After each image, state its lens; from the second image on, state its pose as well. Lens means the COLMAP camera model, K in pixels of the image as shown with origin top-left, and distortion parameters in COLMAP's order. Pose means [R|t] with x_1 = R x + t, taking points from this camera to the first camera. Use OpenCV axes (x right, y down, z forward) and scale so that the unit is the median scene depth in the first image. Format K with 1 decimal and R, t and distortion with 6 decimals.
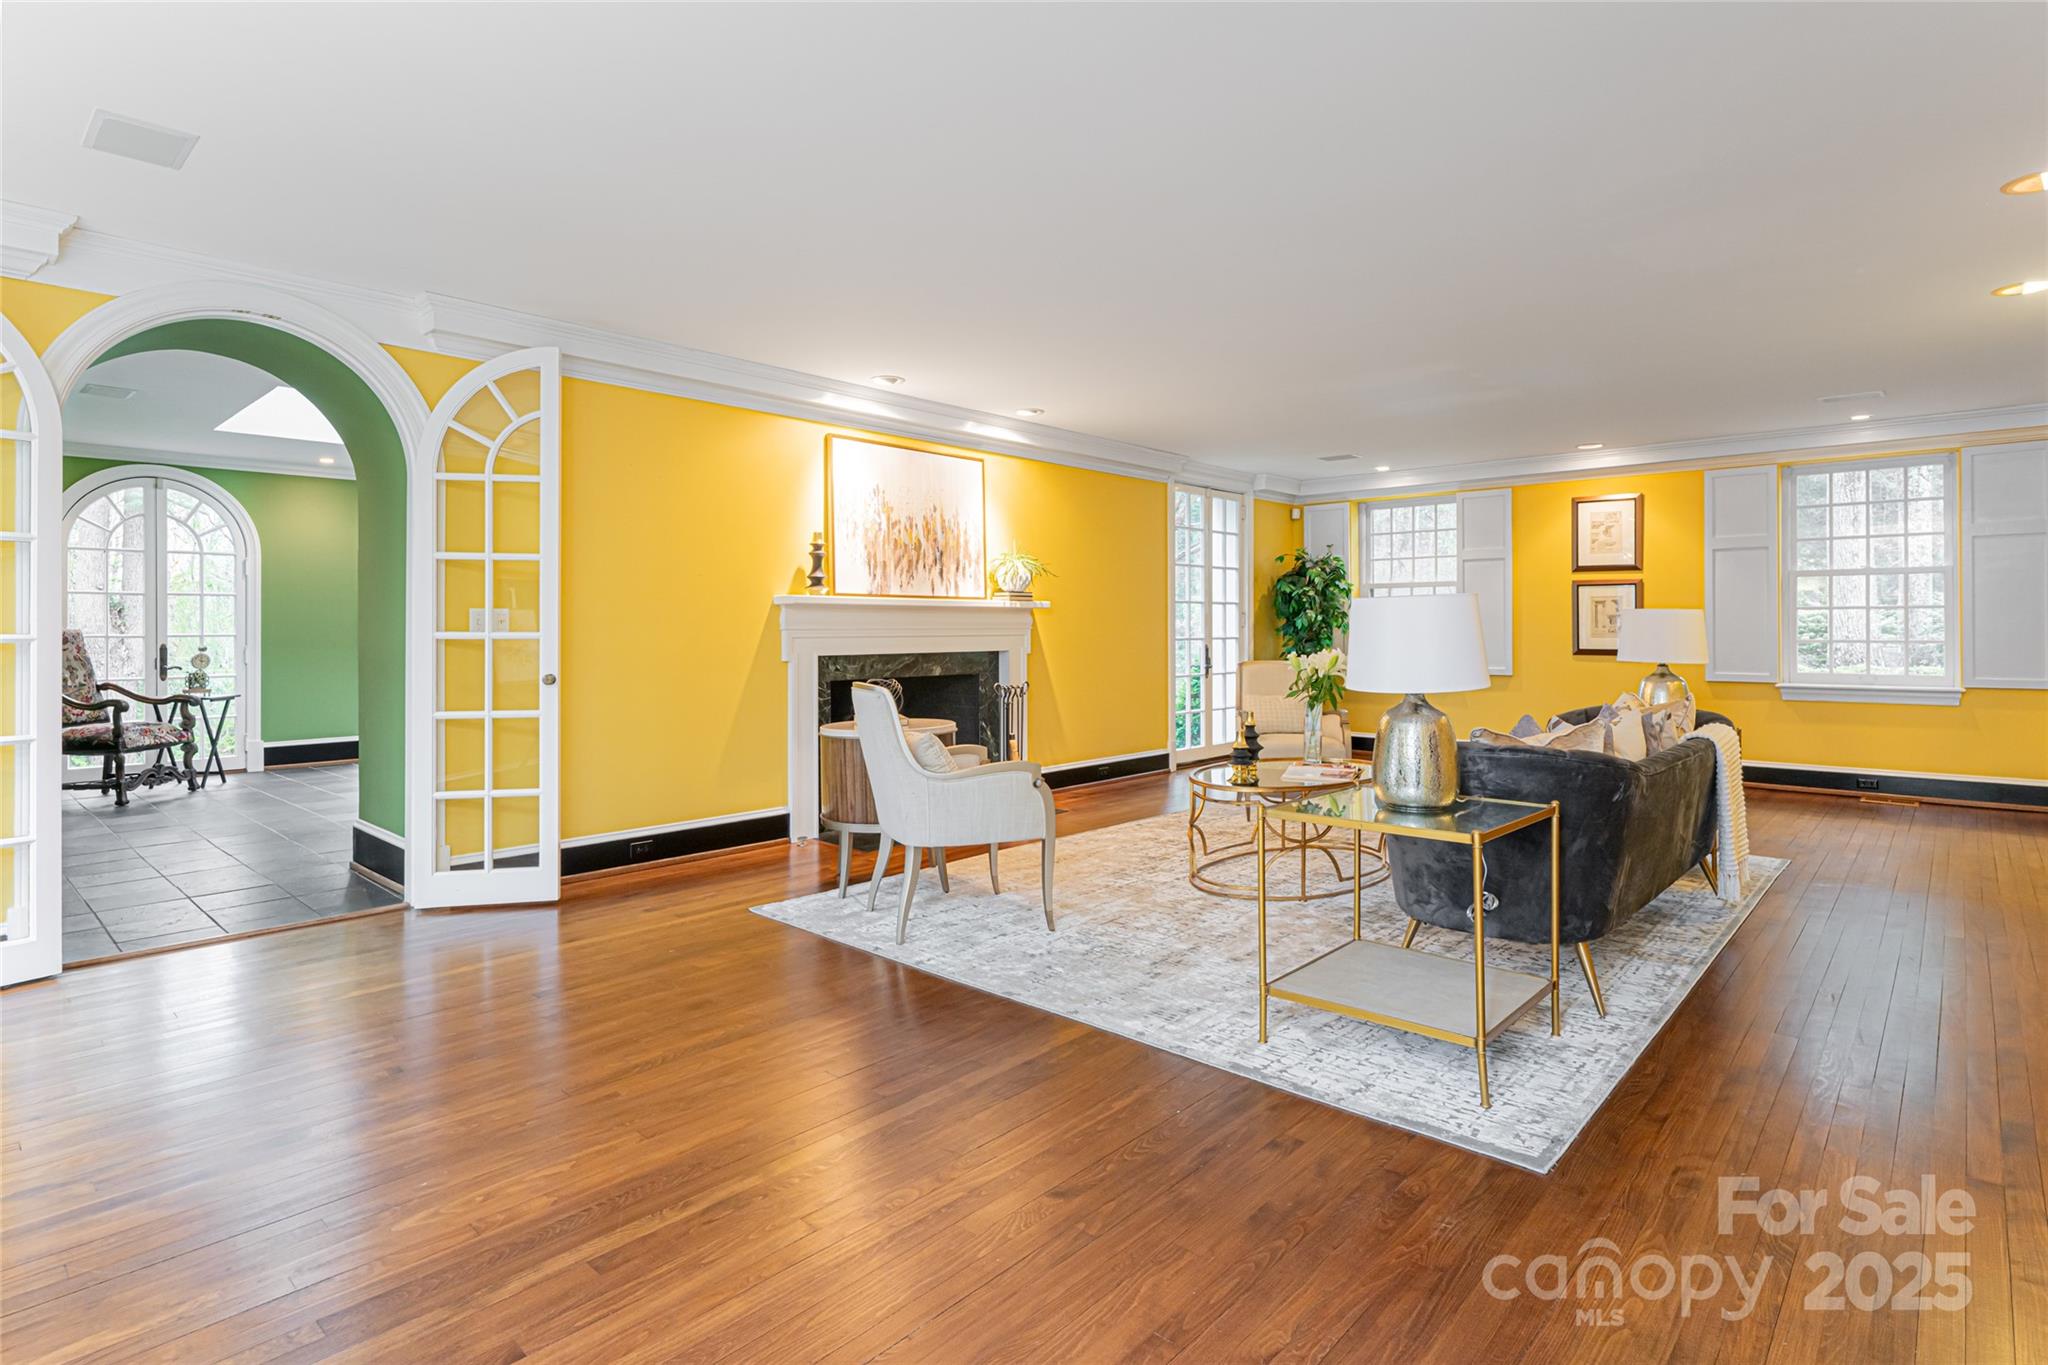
lens RADIAL K [[1022.6, 0, 1041.8], [0, 1022.6, 627.4], [0, 0, 1]] dist [-0.006468, -0.000961]
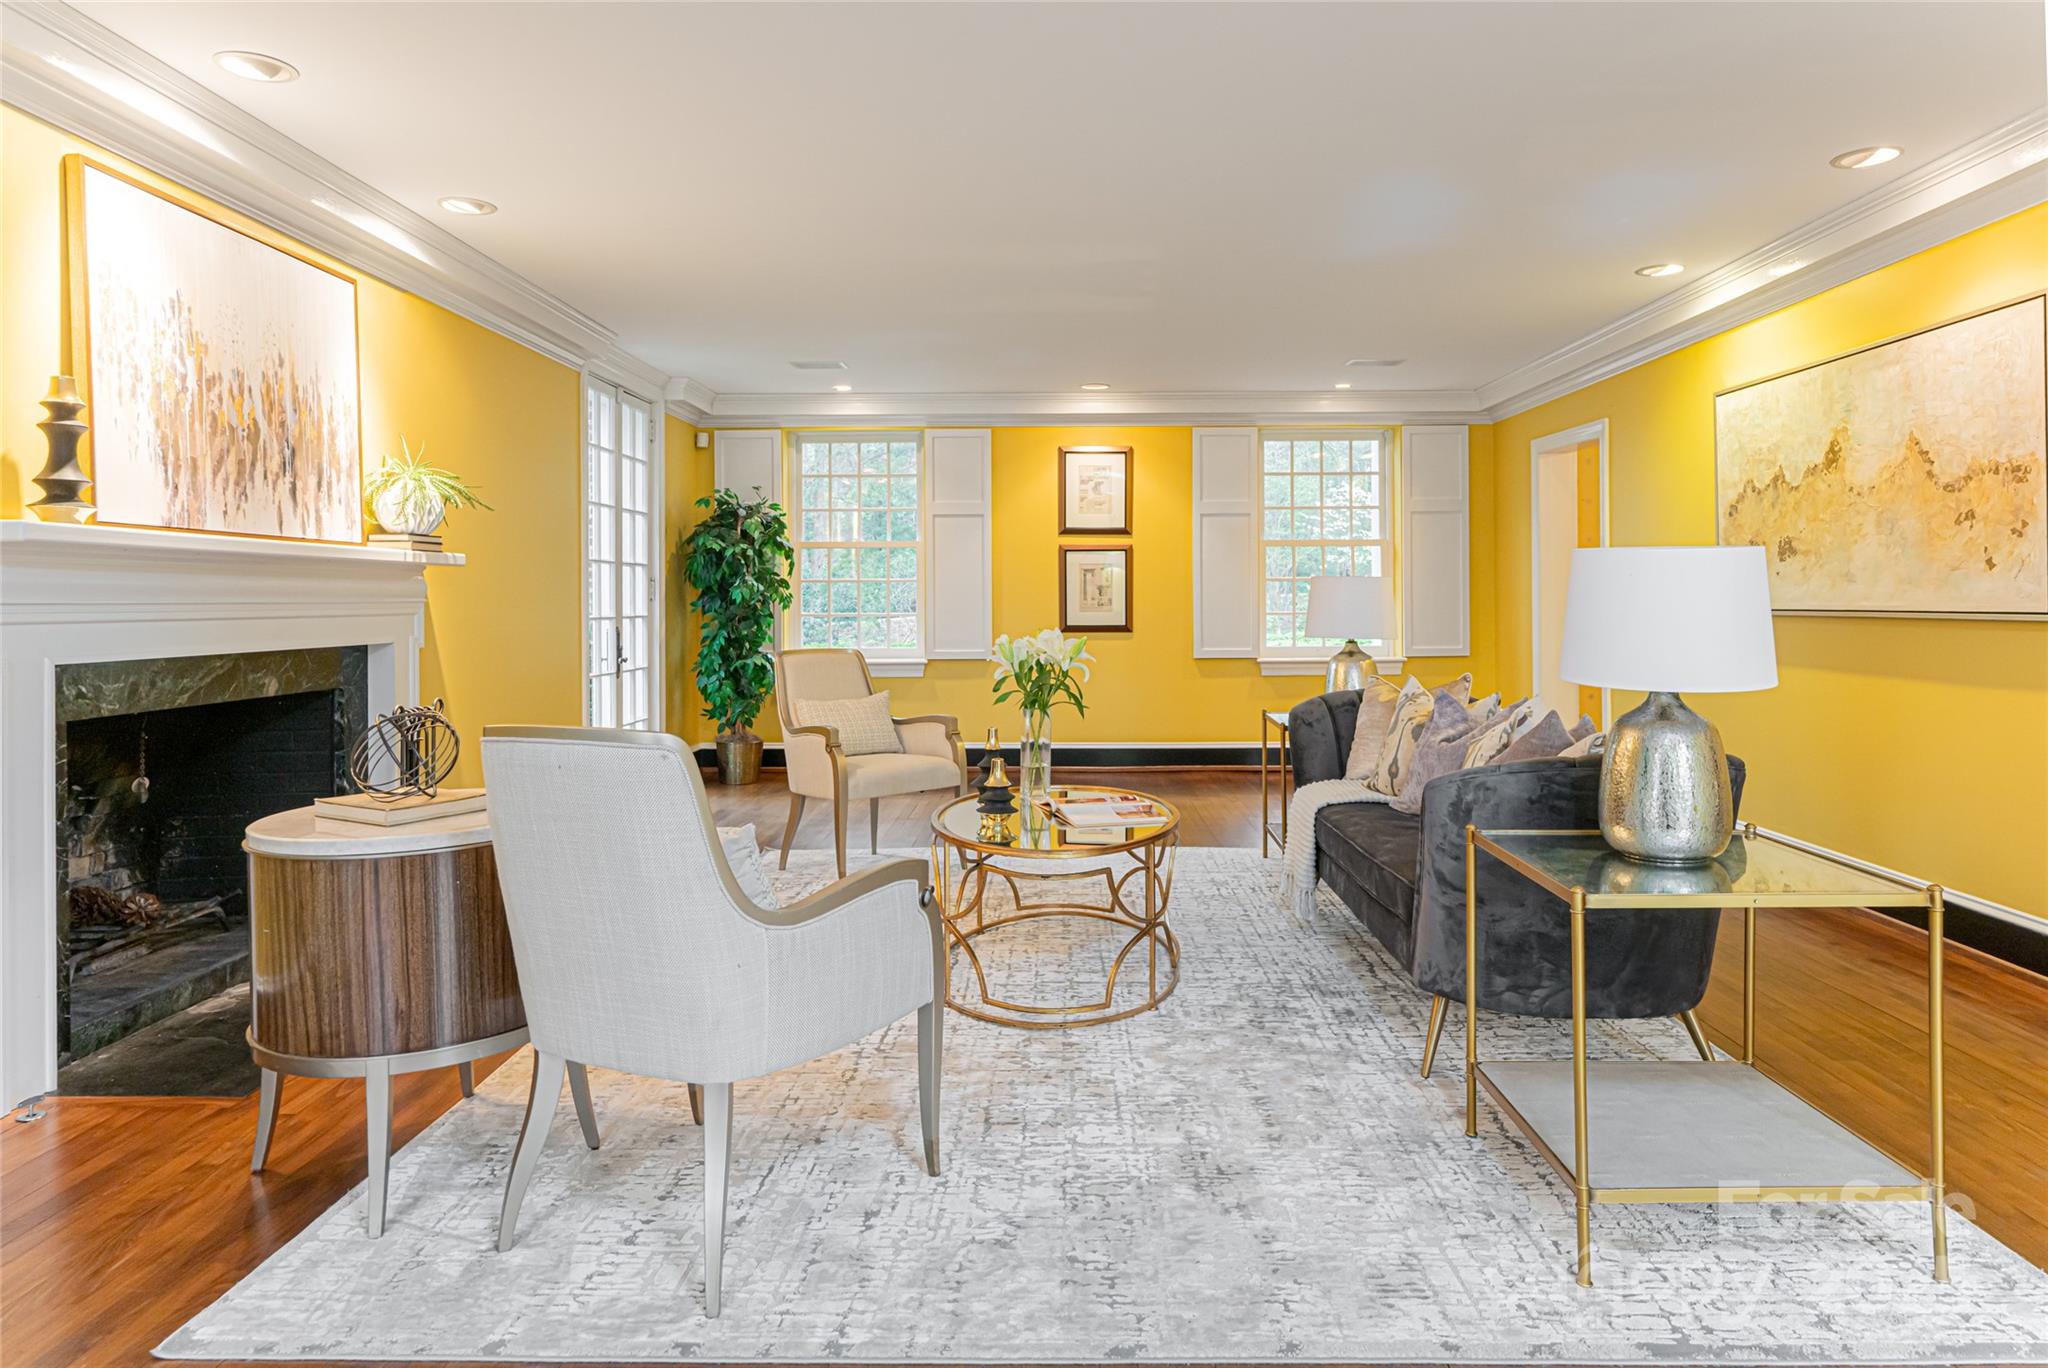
lens RADIAL K [[1259.0, 0, 1047.0], [0, 1259.0, 613.0], [0, 0, 1]] dist [-0.005695, 0.001971]
pose [[0.753908, -0.007535, 0.656937, -0.219590], [0.002263, 0.999958, 0.008872, 0.001901], [-0.656976, -0.005202, 0.753894, 0.284657]]
